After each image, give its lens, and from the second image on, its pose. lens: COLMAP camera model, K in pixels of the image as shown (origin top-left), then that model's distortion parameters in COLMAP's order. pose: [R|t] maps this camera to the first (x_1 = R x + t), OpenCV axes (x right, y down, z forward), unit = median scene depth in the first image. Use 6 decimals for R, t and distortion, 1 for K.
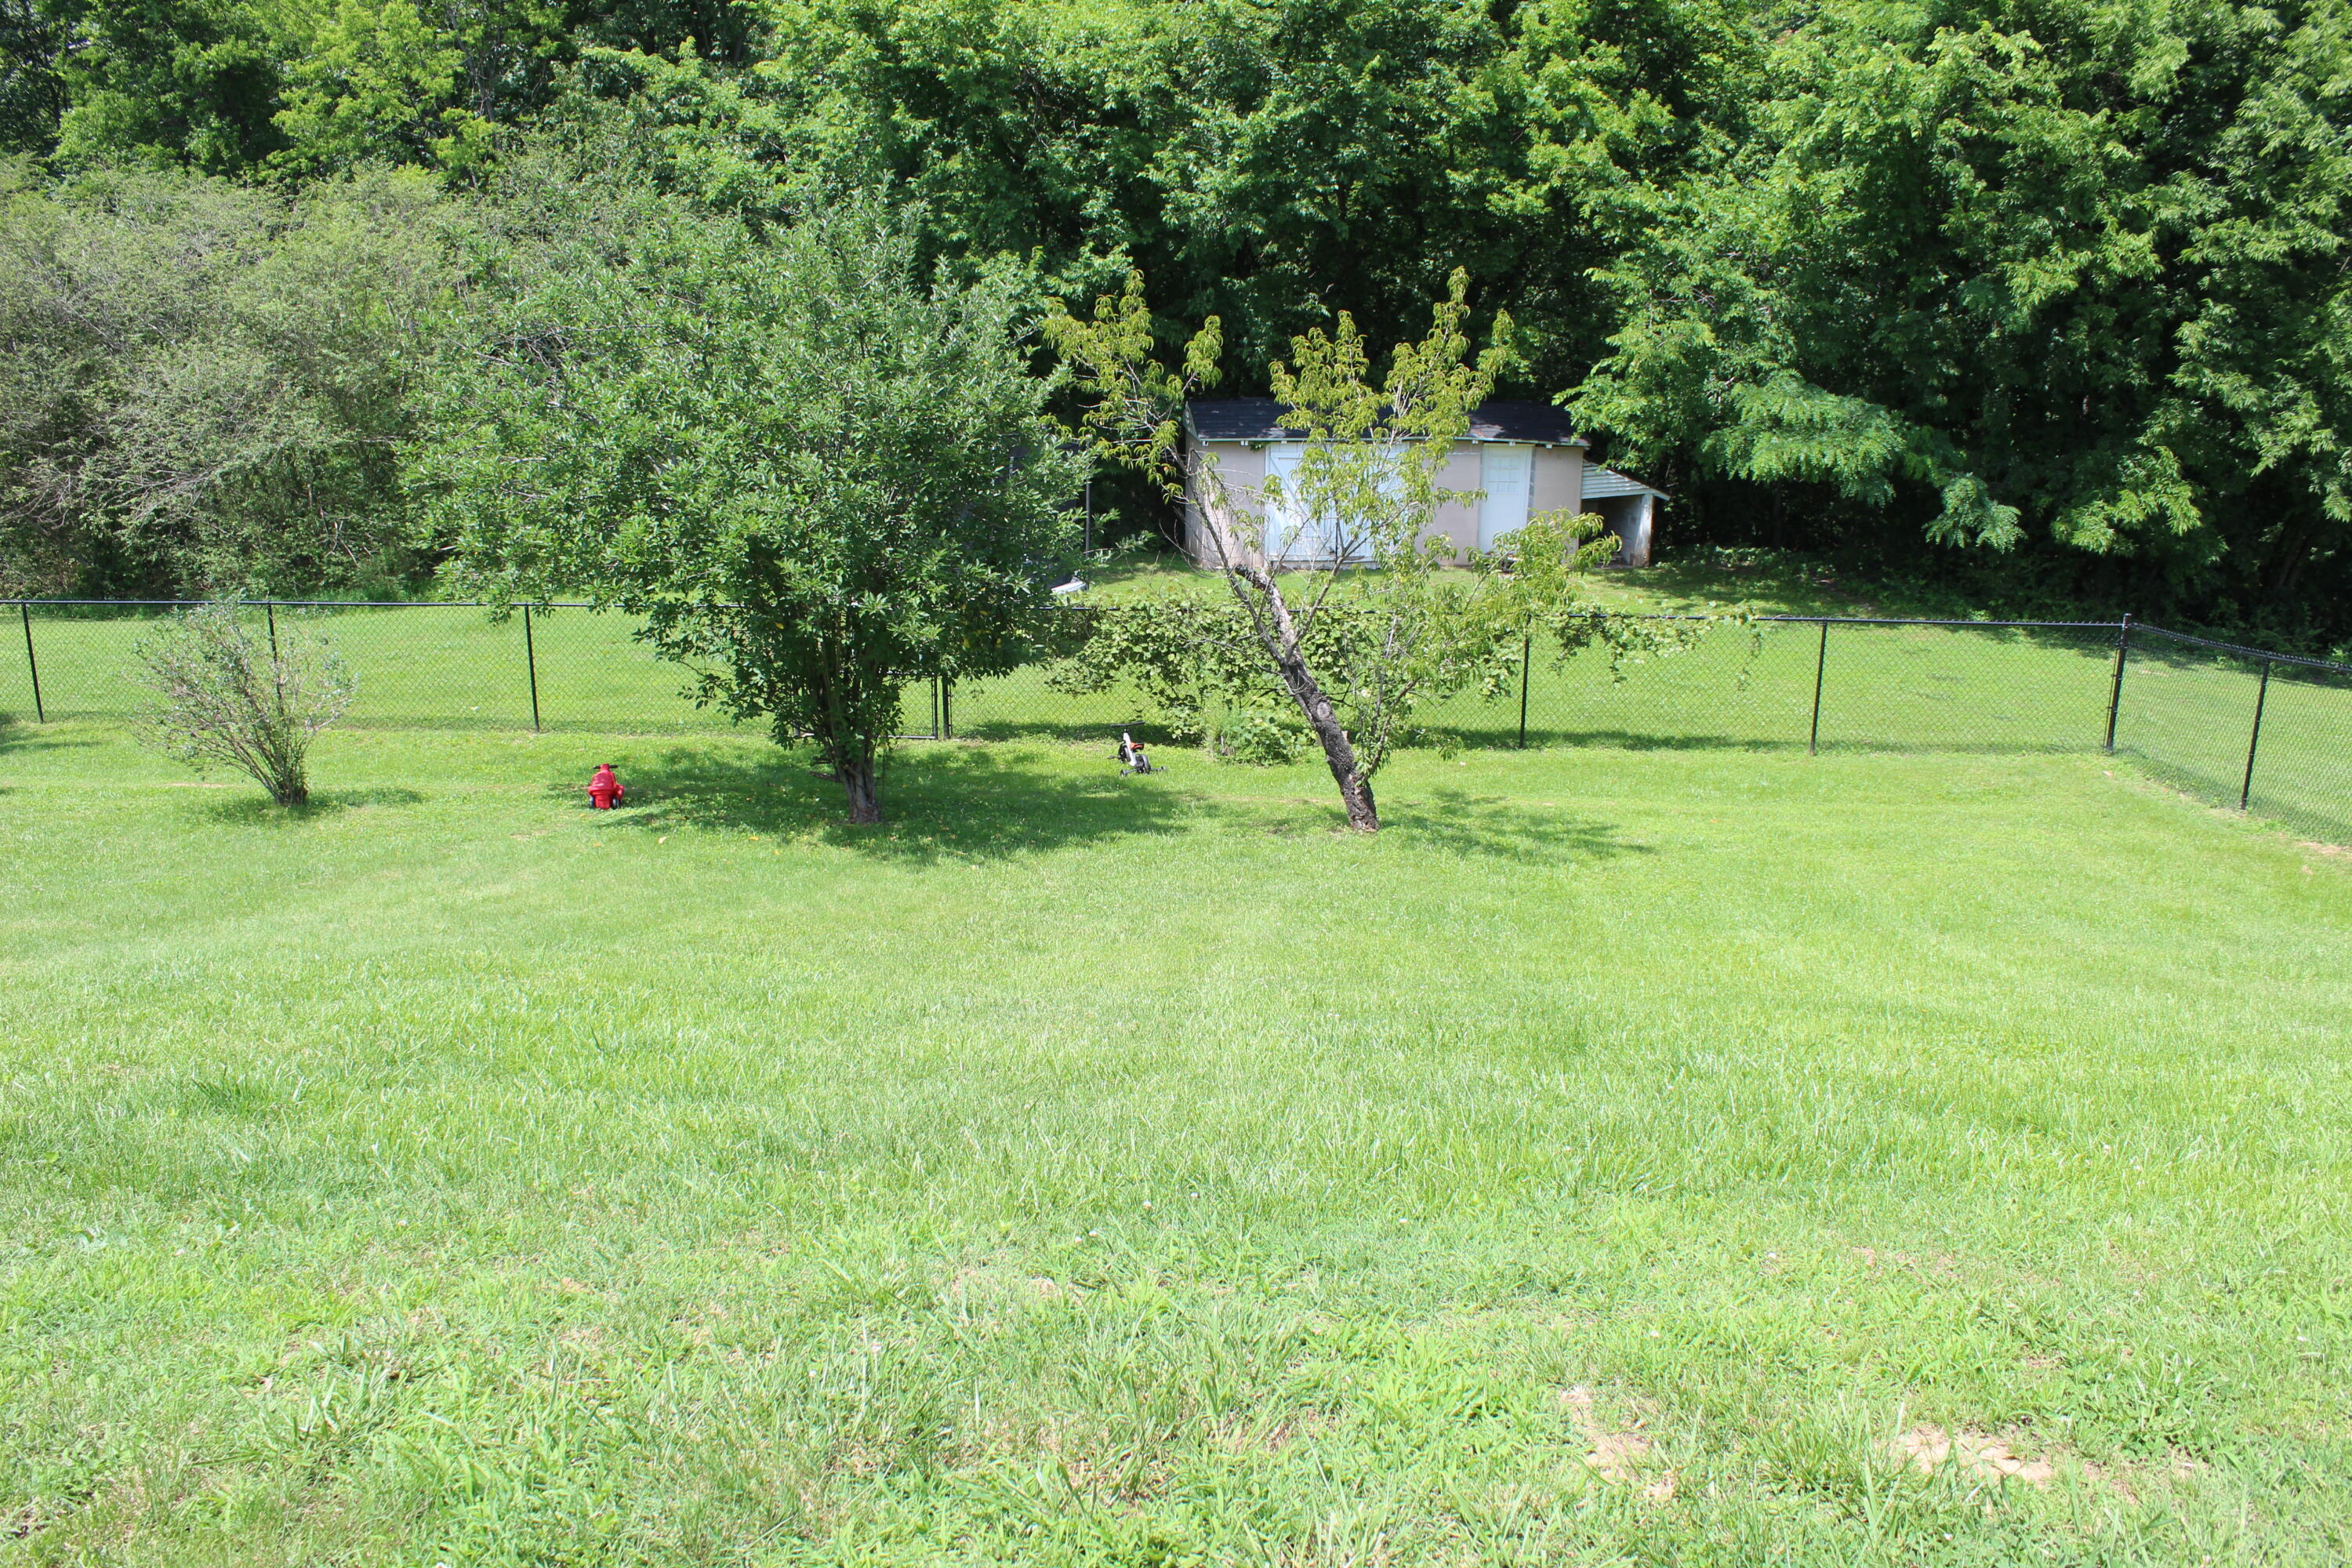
lens RADIAL K [[1994.6, 0, 1176.0], [0, 1994.6, 784.0], [0, 0, 1]] dist [-0.152960, 0.155463]
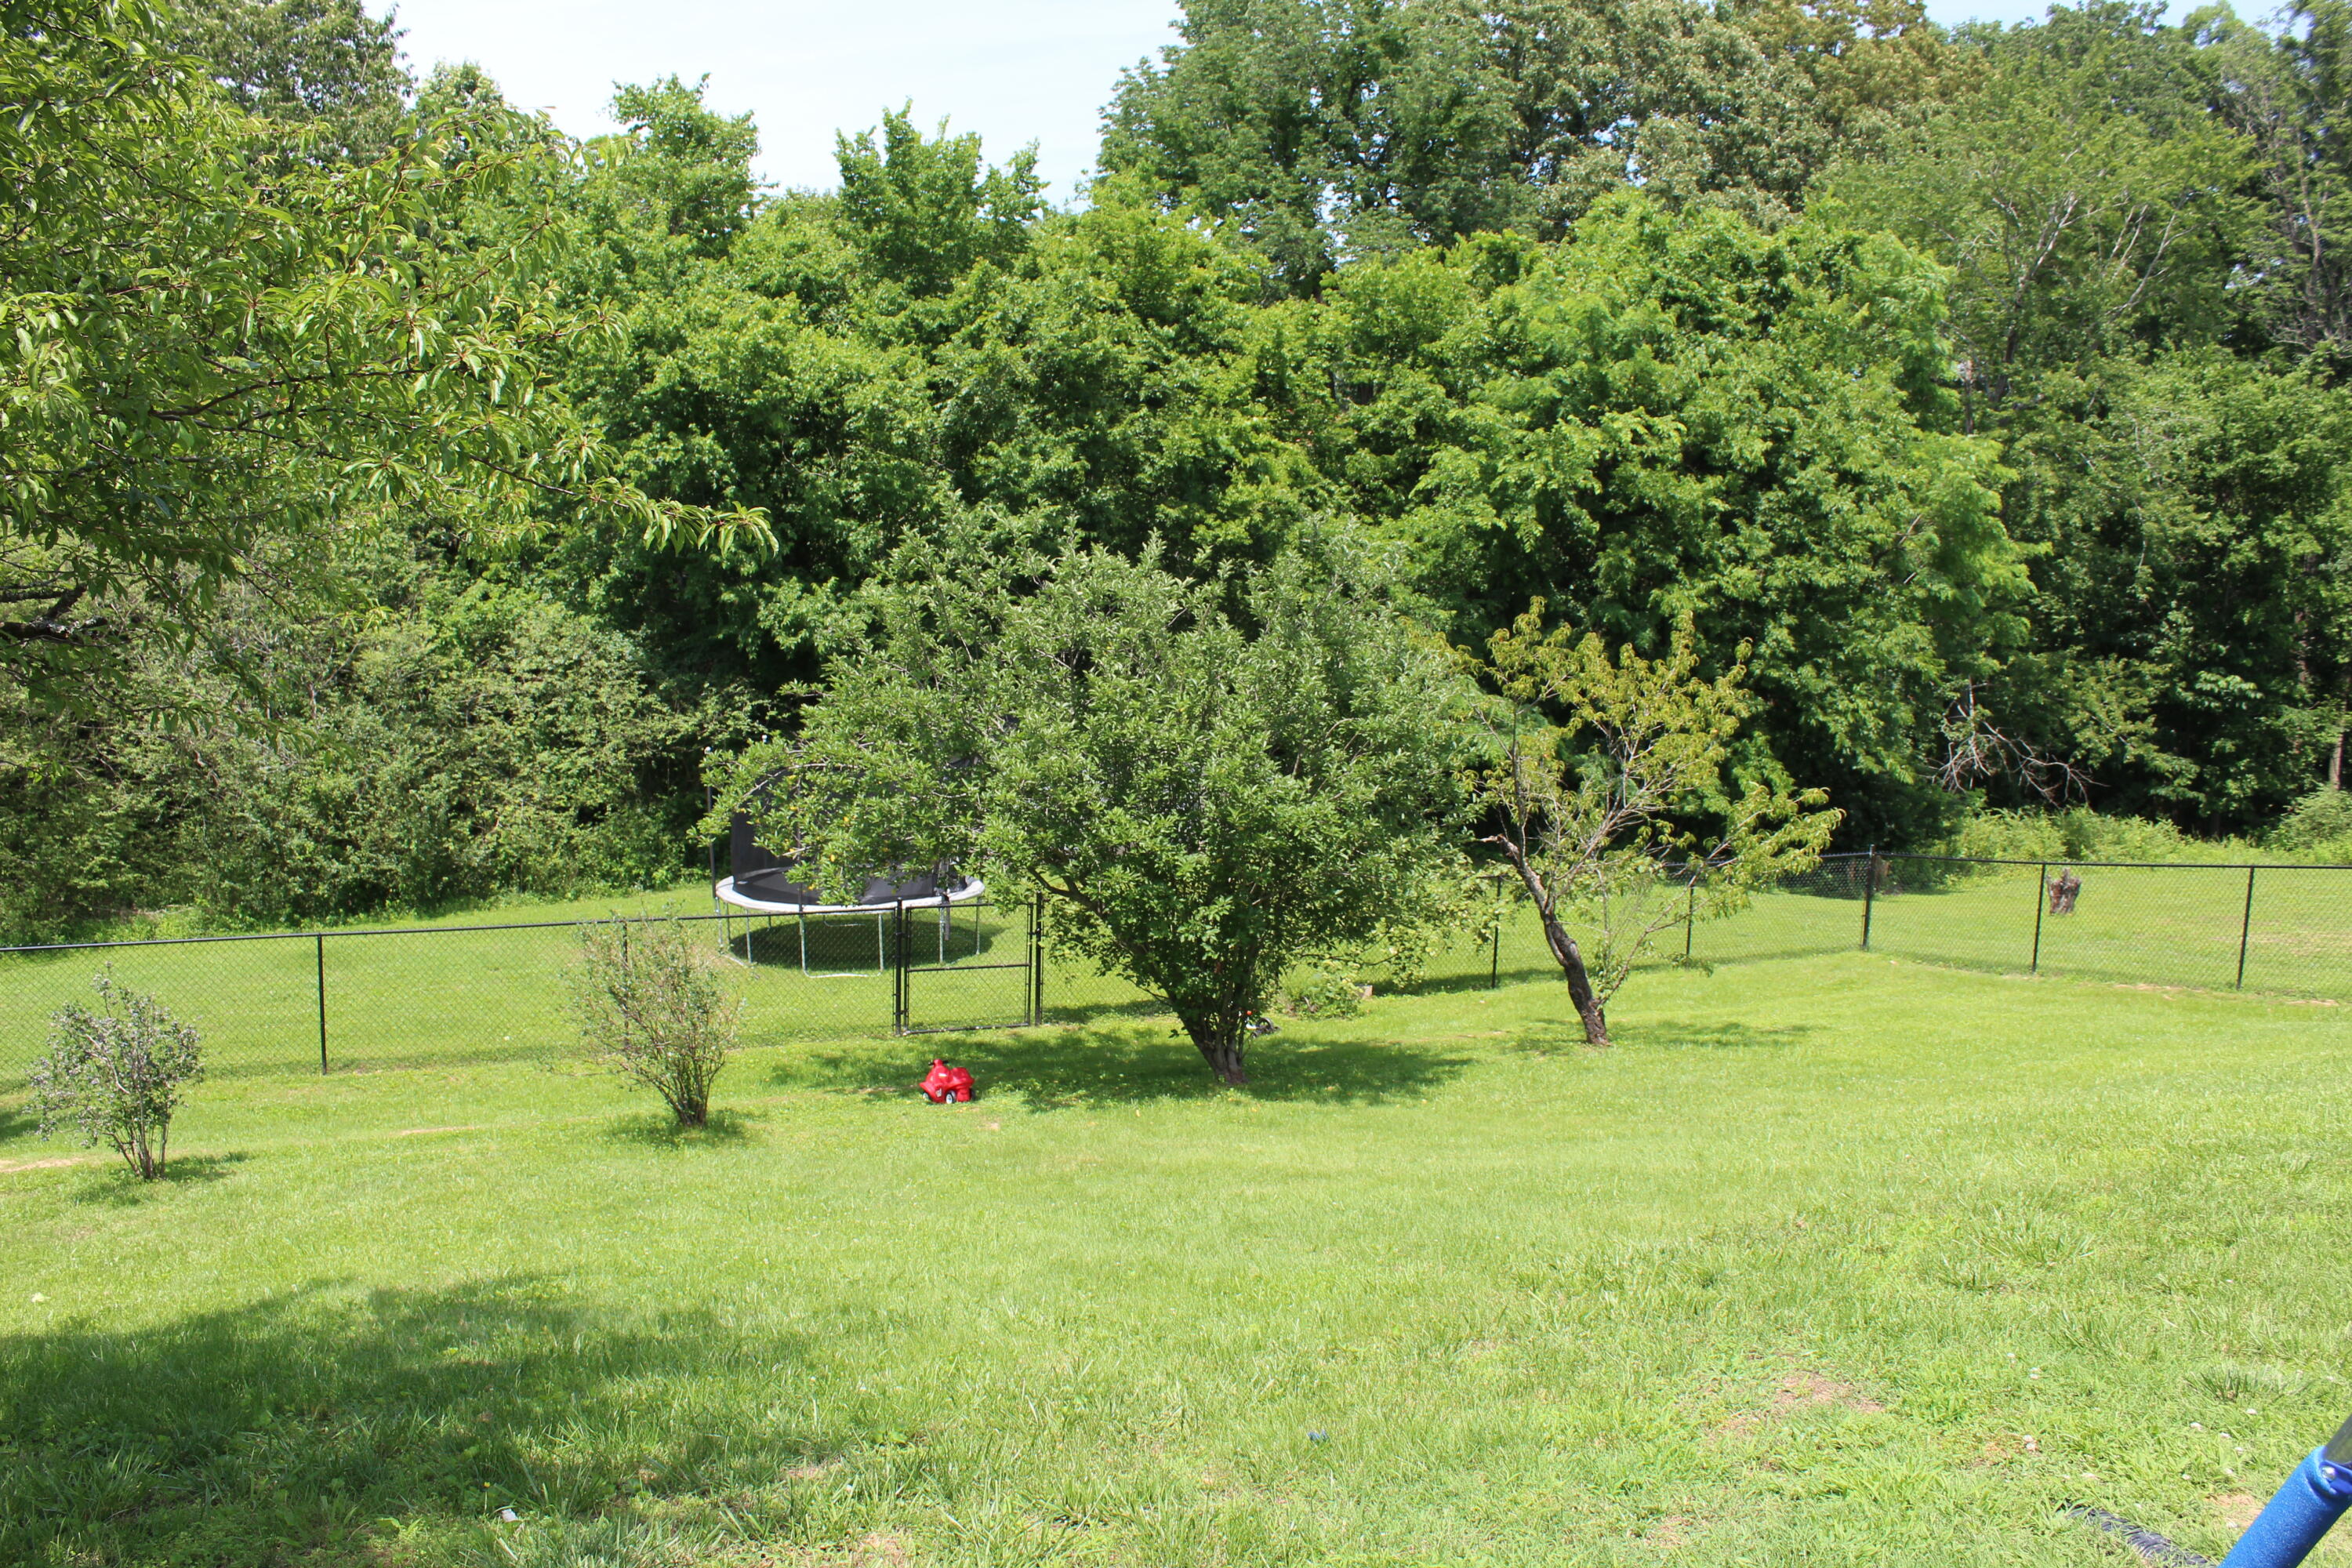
lens RADIAL K [[1994.6, 0, 1176.0], [0, 1994.6, 784.0], [0, 0, 1]] dist [-0.152960, 0.155463]
pose [[0.889330, -0.034054, 0.455996, -0.454608], [0.104478, 0.985977, -0.130131, -0.002901], [-0.445170, 0.163371, 0.880417, 0.010563]]
